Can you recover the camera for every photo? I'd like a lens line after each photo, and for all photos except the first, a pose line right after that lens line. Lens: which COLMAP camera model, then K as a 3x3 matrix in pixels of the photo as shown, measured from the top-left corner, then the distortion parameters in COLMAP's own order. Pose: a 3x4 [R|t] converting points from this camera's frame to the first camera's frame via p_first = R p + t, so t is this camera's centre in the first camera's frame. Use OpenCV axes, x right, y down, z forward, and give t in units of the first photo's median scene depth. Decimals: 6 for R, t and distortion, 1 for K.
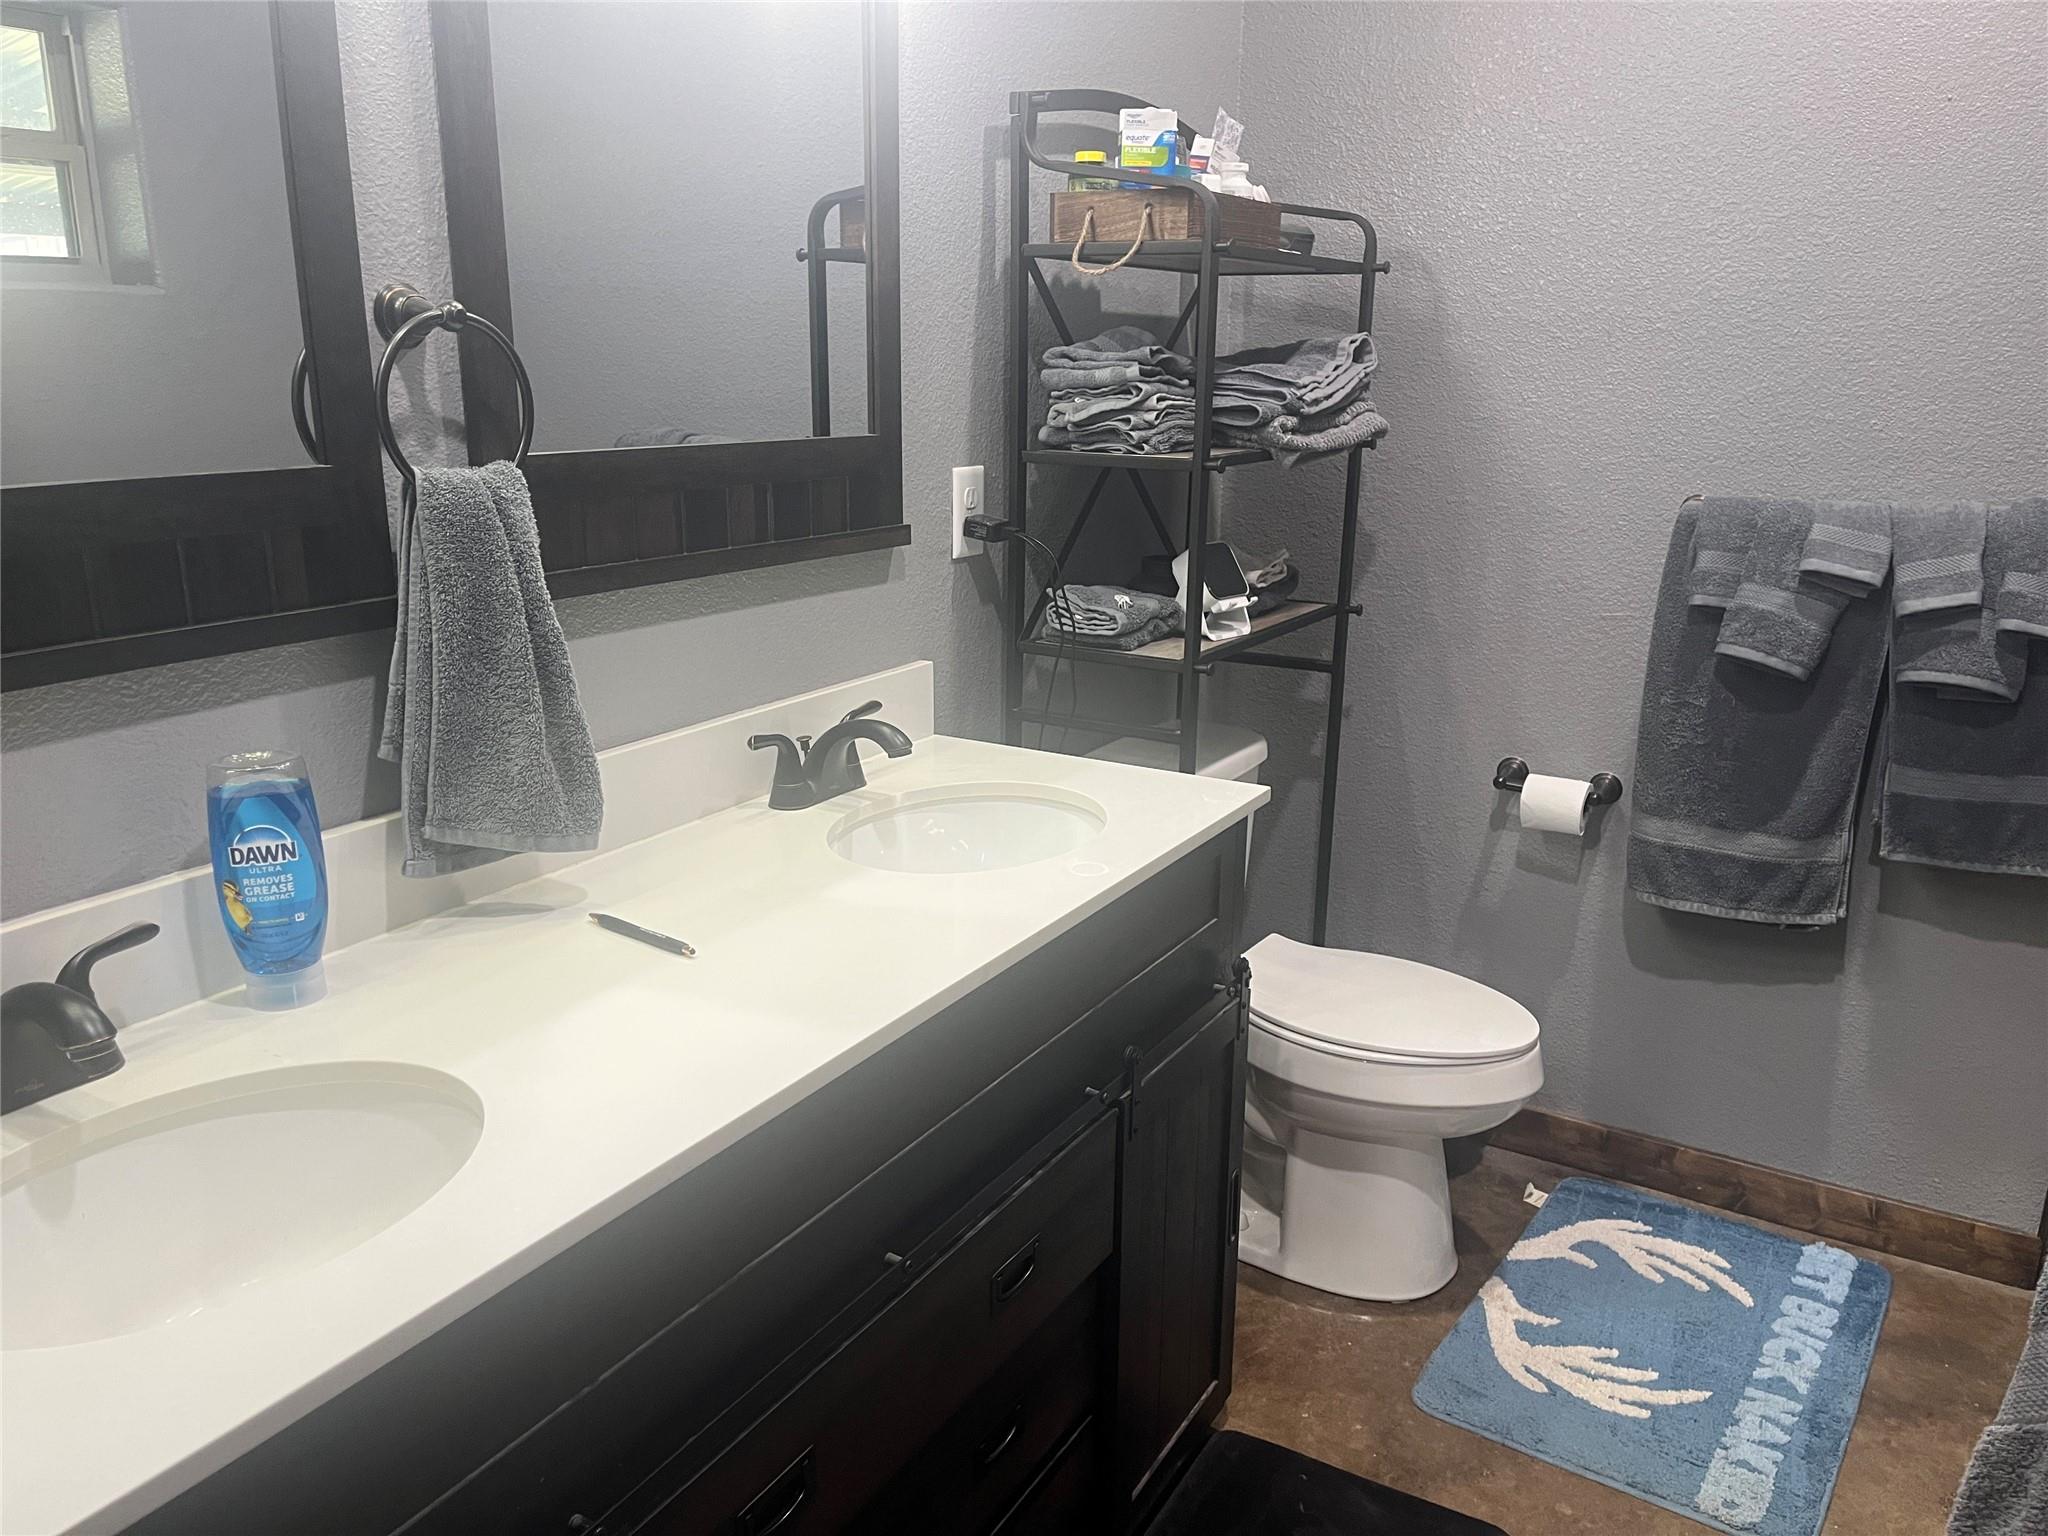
lens RADIAL K [[1561.7, 0, 1025.2], [0, 1561.7, 763.4], [0, 0, 1]] dist [0.057123, -0.045462]
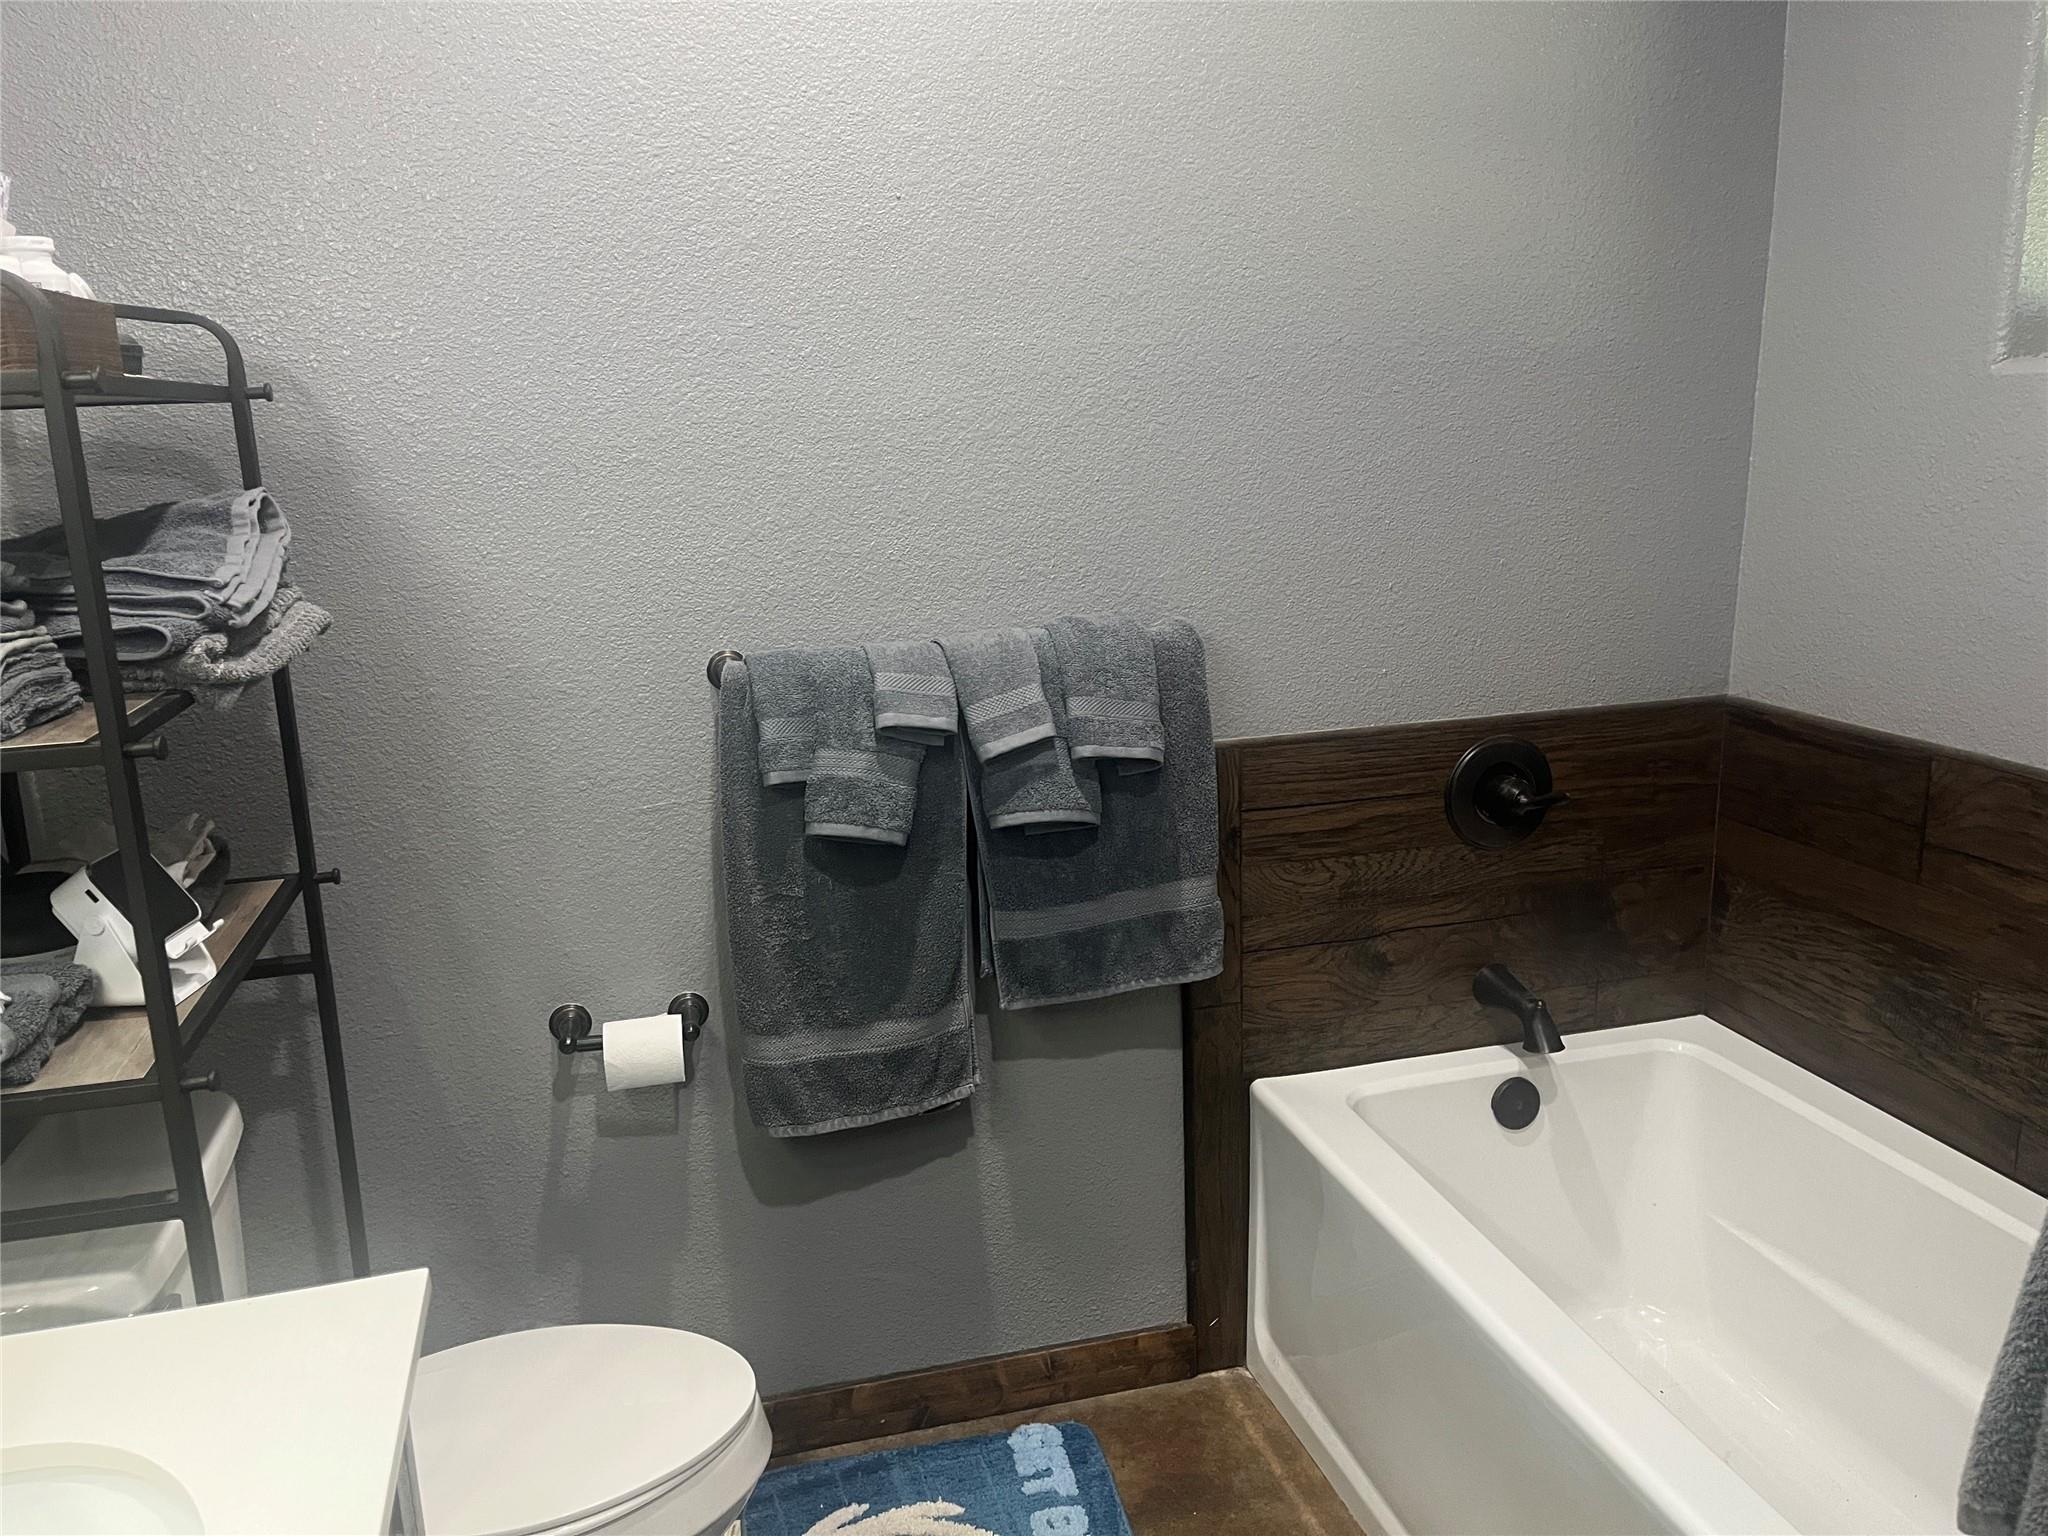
lens RADIAL K [[1561.7, 0, 1028.3], [0, 1561.7, 763.1], [0, 0, 1]] dist [0.057123, -0.045462]
pose [[0.688195, -0.199596, 0.697531, -0.057477], [0.228986, 0.972028, 0.052222, -0.124741], [-0.688443, 0.123786, 0.714649, 0.316163]]
